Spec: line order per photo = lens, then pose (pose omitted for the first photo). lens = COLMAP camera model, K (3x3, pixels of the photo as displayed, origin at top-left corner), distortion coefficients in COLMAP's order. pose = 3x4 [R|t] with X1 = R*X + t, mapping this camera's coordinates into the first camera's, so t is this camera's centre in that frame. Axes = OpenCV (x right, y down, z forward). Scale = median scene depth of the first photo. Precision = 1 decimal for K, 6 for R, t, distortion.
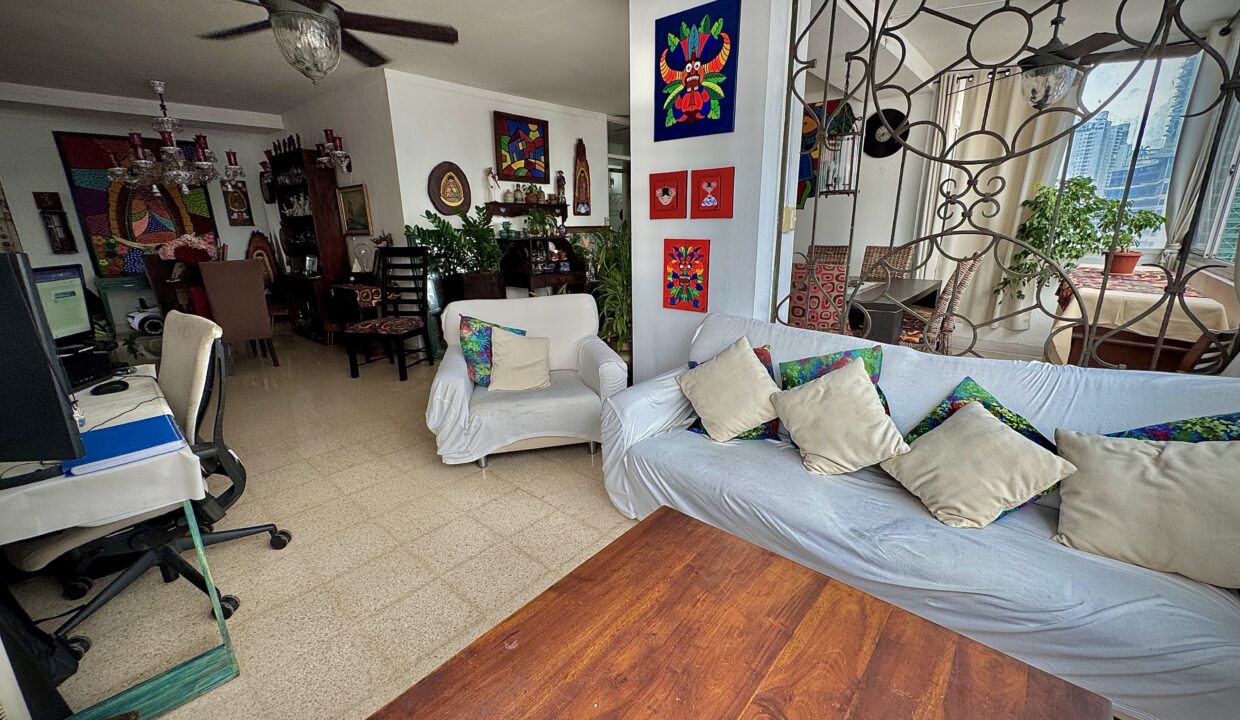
lens RADIAL K [[493.8, 0, 622.1], [0, 493.8, 360.1], [0, 0, 1]] dist [-0.006340, 0.001360]
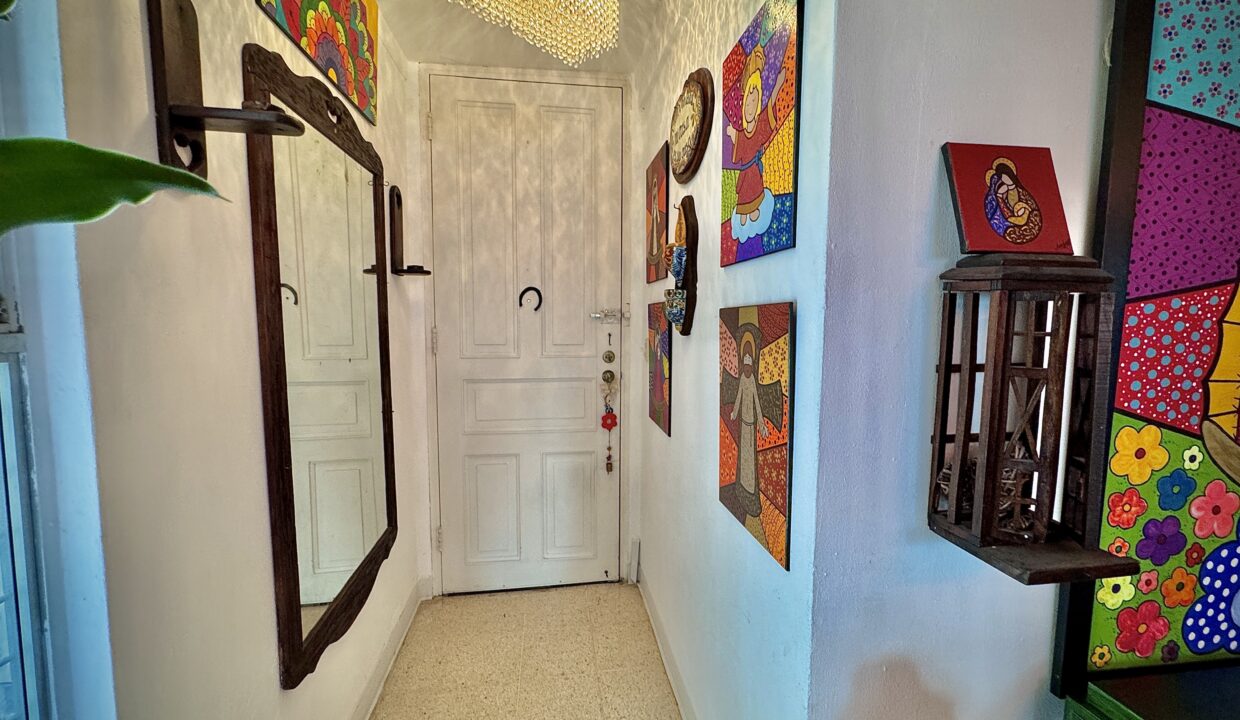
lens RADIAL K [[493.8, 0, 620.0], [0, 493.8, 361.0], [0, 0, 1]] dist [-0.006340, 0.001360]
pose [[0.758440, 0.071196, -0.647842, -1.086730], [-0.188220, 0.975589, -0.113138, -0.223500], [0.623972, 0.207745, 0.753326, 0.774553]]
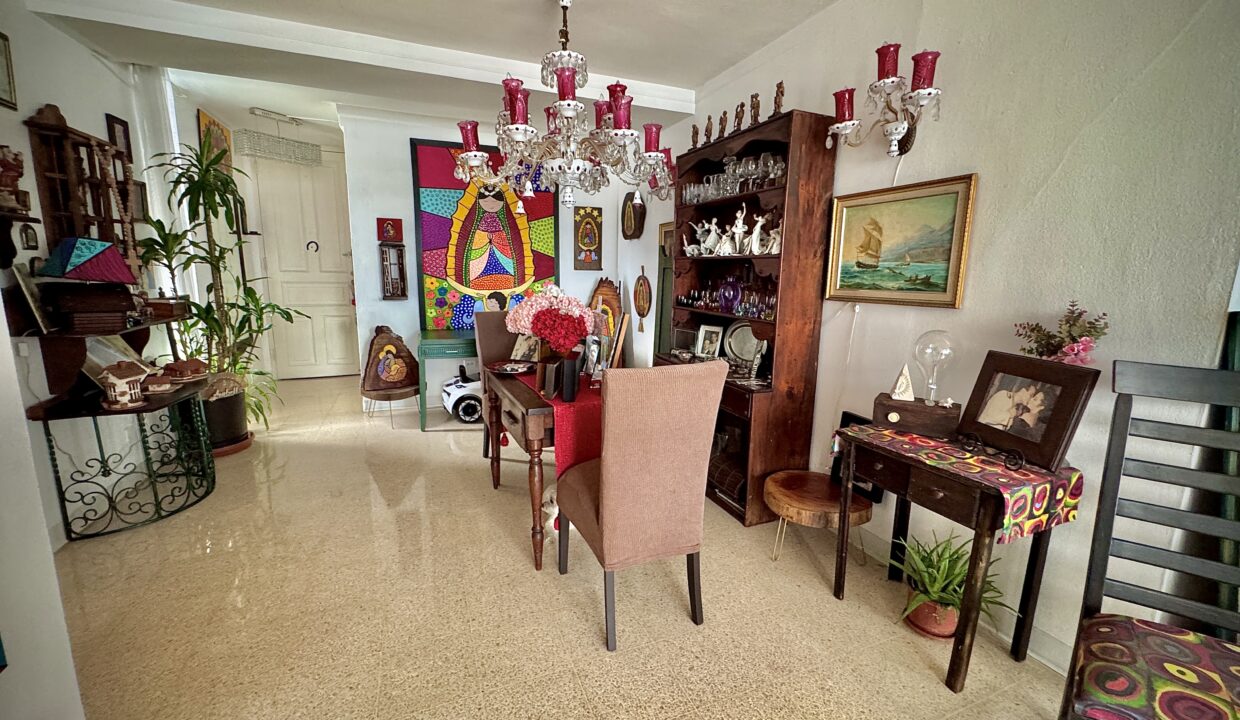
lens RADIAL K [[493.8, 0, 622.4], [0, 493.8, 362.5], [0, 0, 1]] dist [-0.006340, 0.001360]
pose [[0.896262, 0.111514, -0.429277, -0.476811], [-0.150175, 0.987007, -0.057144, -0.126952], [0.417327, 0.115683, 0.901363, 0.464328]]
